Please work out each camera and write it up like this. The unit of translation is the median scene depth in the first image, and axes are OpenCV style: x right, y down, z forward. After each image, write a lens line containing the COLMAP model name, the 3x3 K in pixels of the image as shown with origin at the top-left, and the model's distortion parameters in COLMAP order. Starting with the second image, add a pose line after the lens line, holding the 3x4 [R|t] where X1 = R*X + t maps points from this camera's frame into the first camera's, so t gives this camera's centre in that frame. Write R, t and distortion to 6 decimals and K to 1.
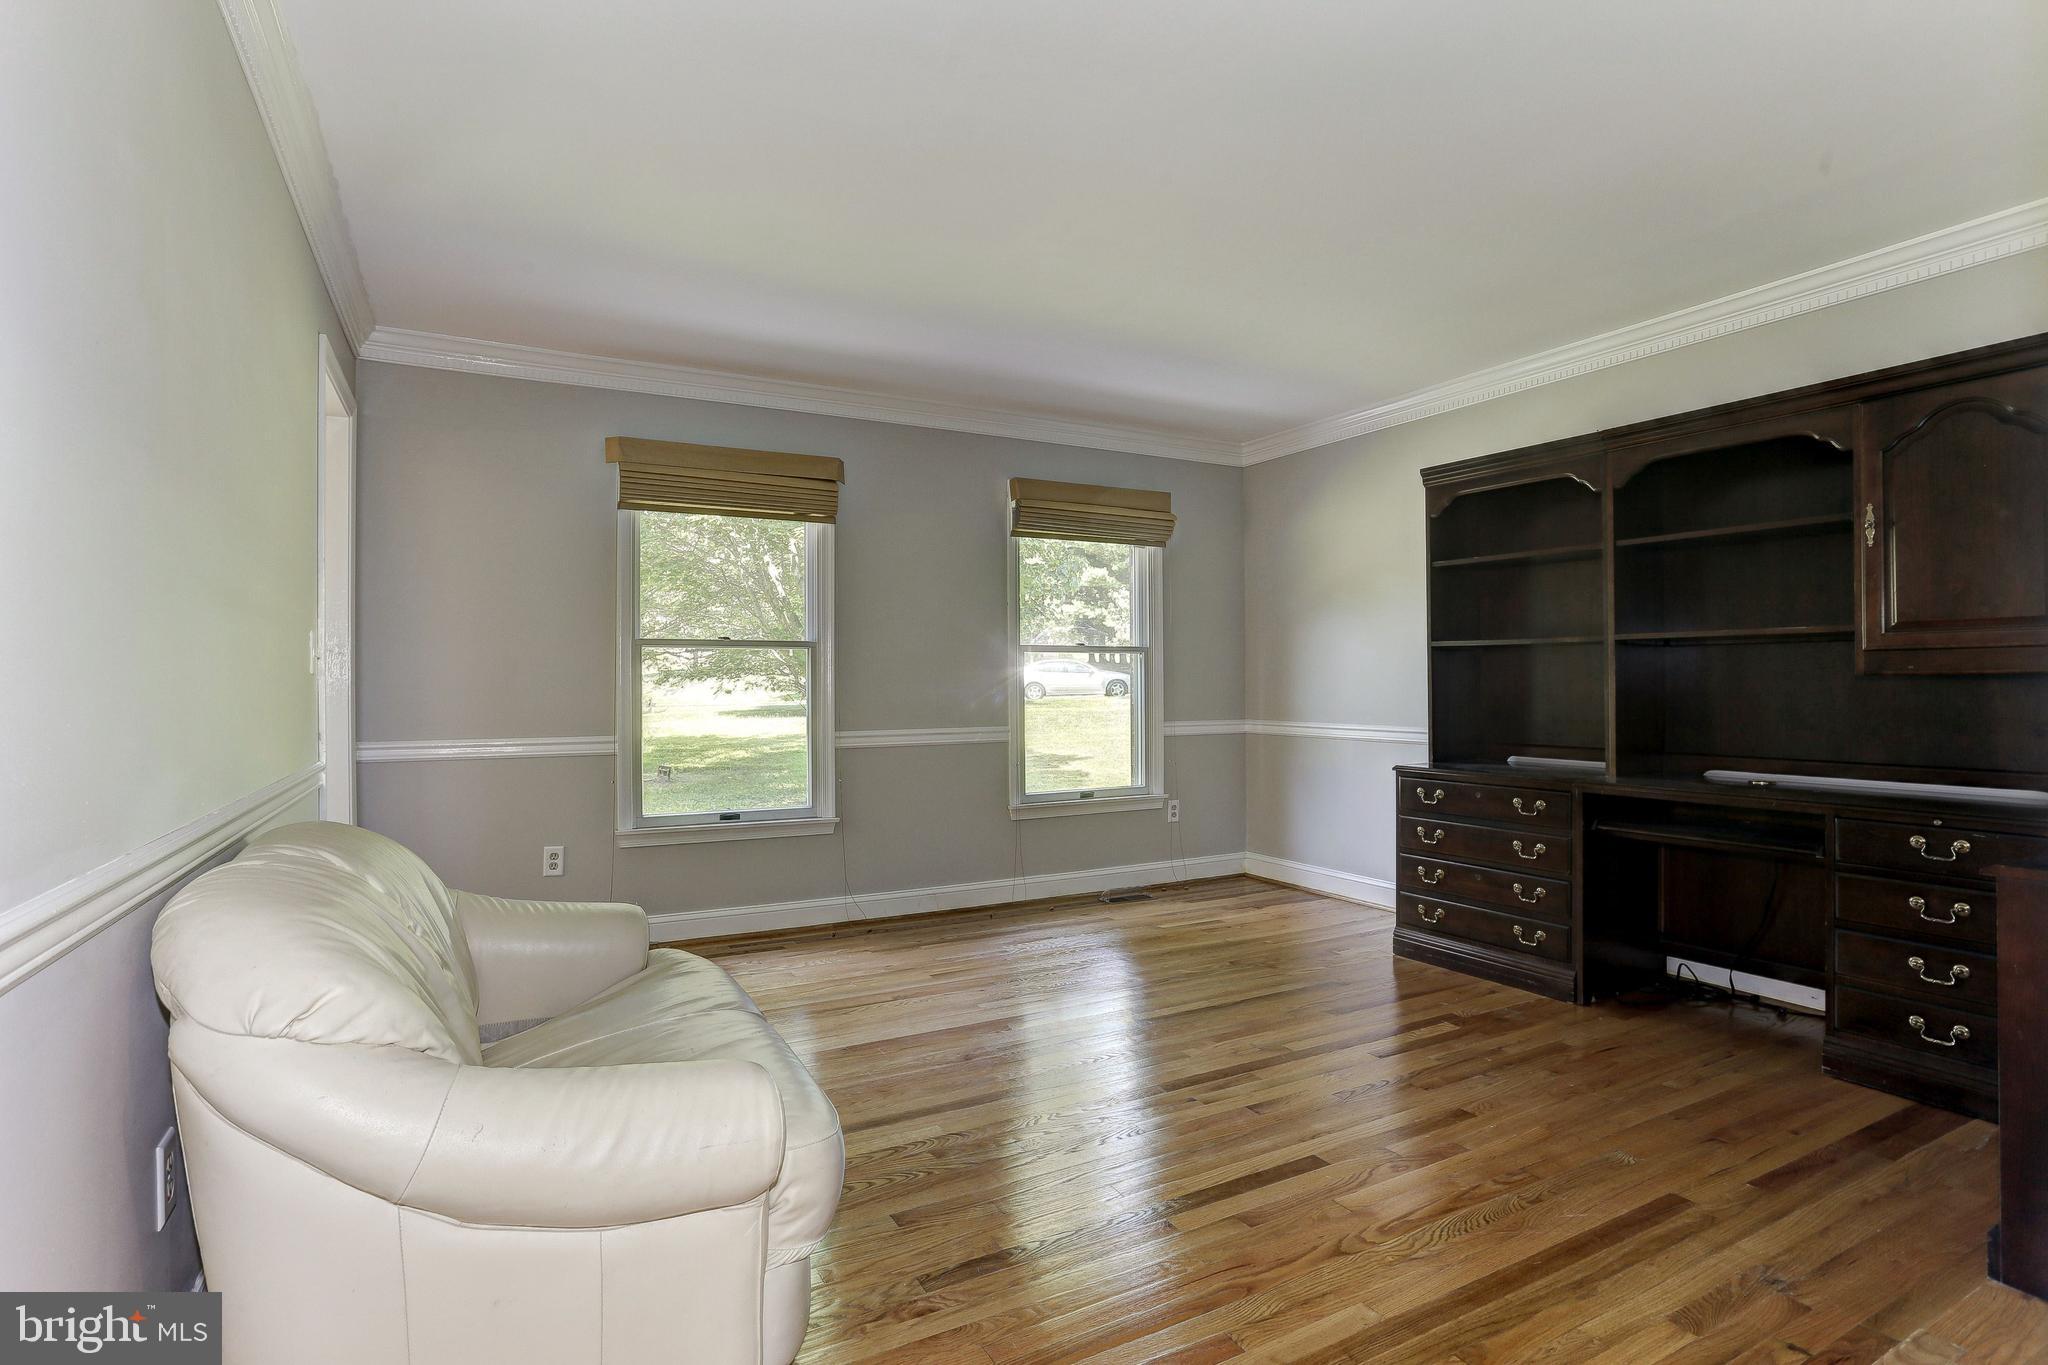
lens RADIAL K [[1002.3, 0, 1012.0], [0, 1002.3, 678.6], [0, 0, 1]] dist [-0.068927, 0.034390]
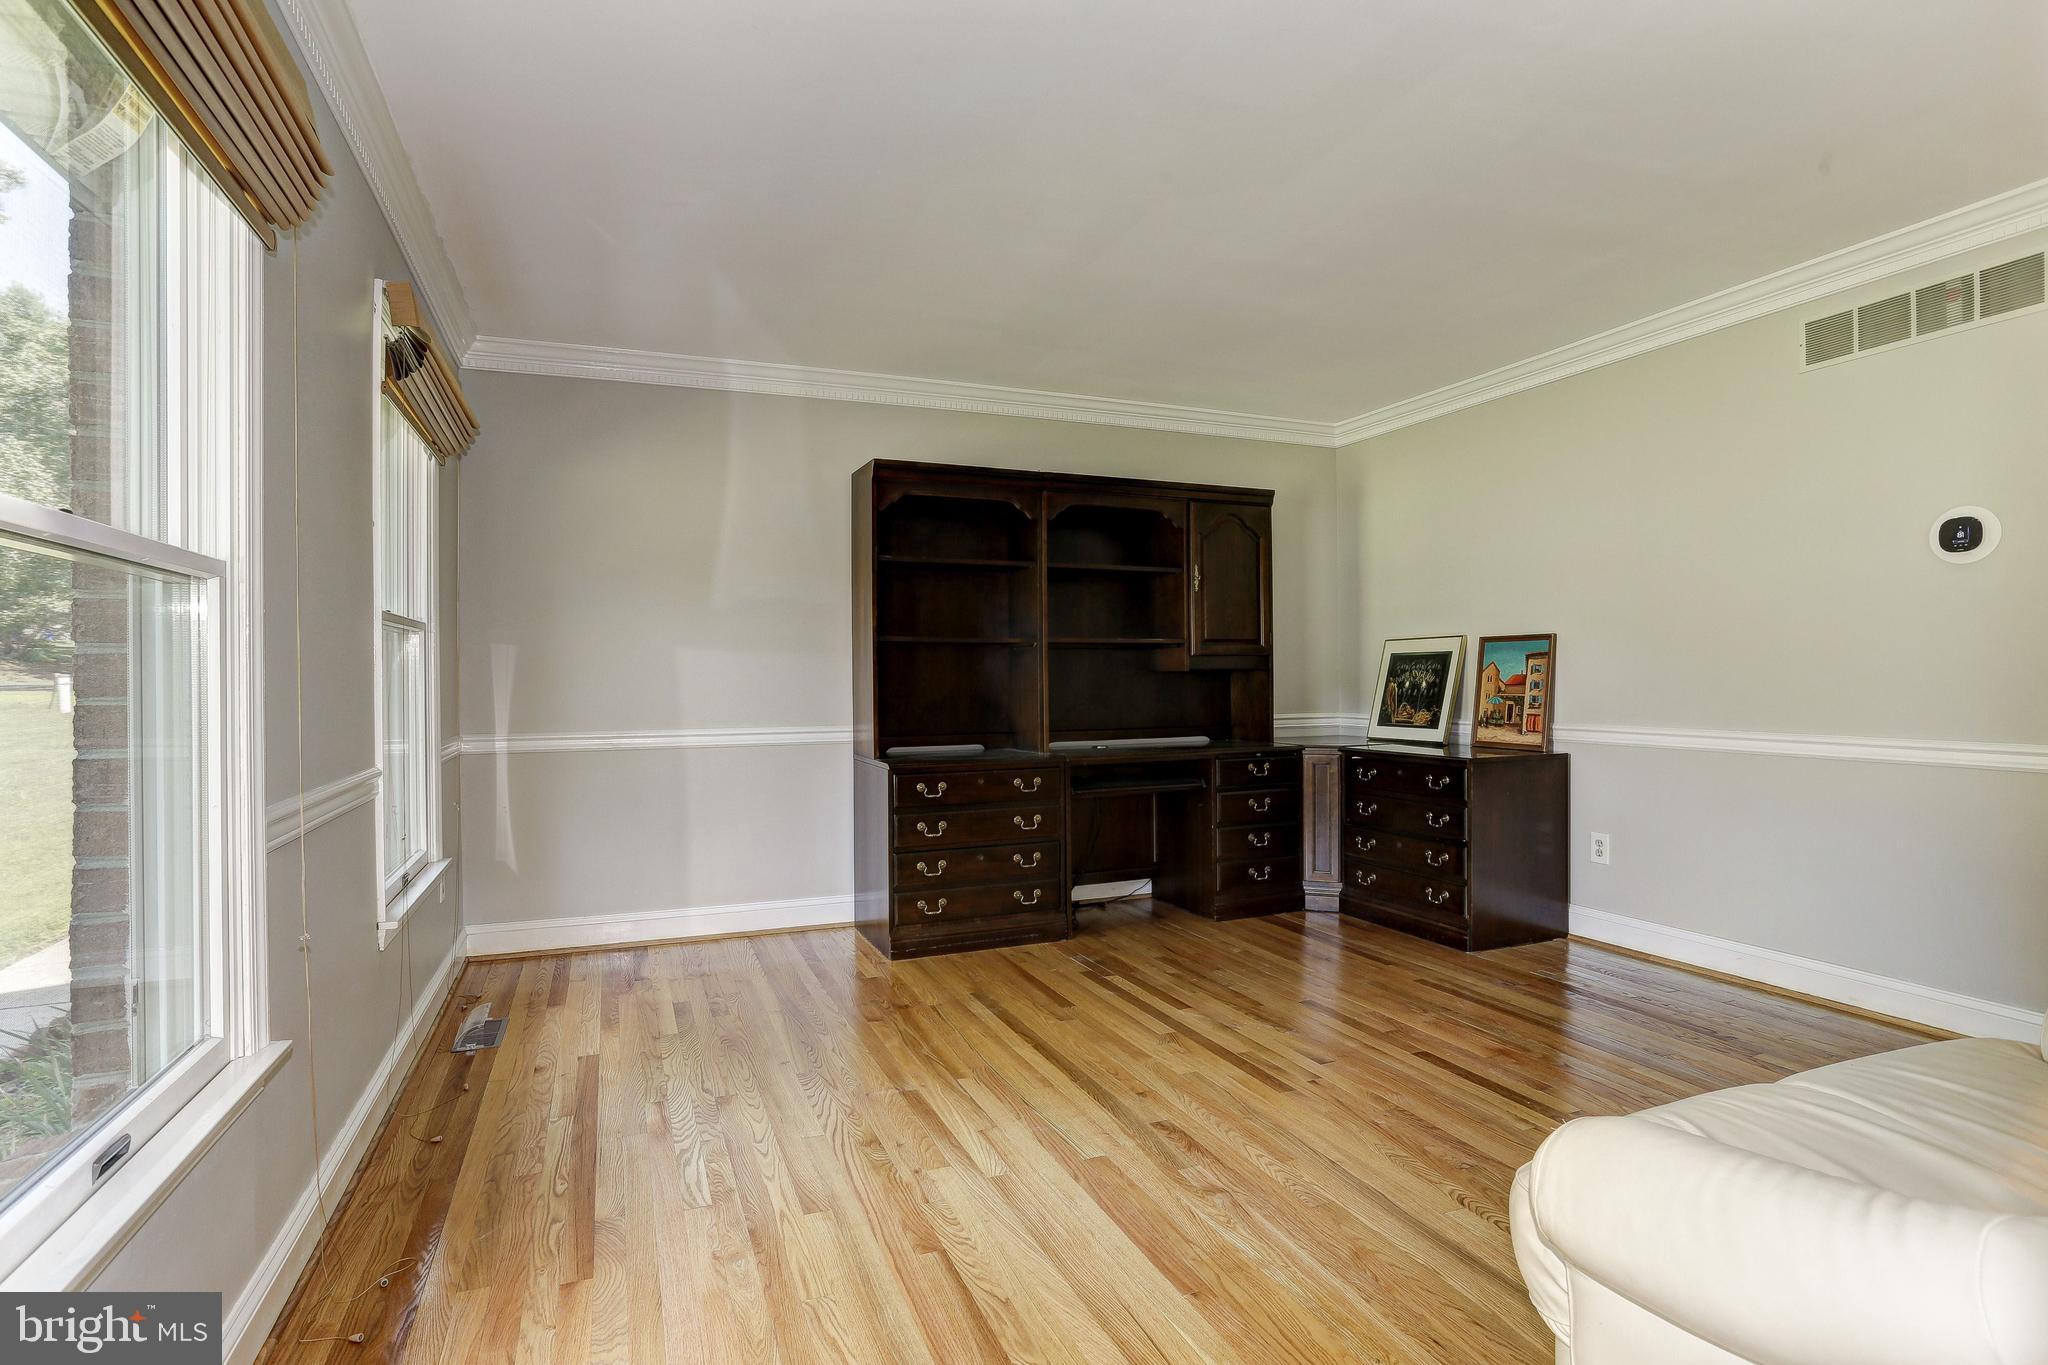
lens RADIAL K [[1002.3, 0, 1012.0], [0, 1002.3, 678.6], [0, 0, 1]] dist [-0.068927, 0.034390]
pose [[0.117083, 0.003607, 0.993116, -0.706643], [0.003927, 0.999984, -0.004095, 0.012177], [-0.993114, 0.004379, 0.117067, 0.972634]]
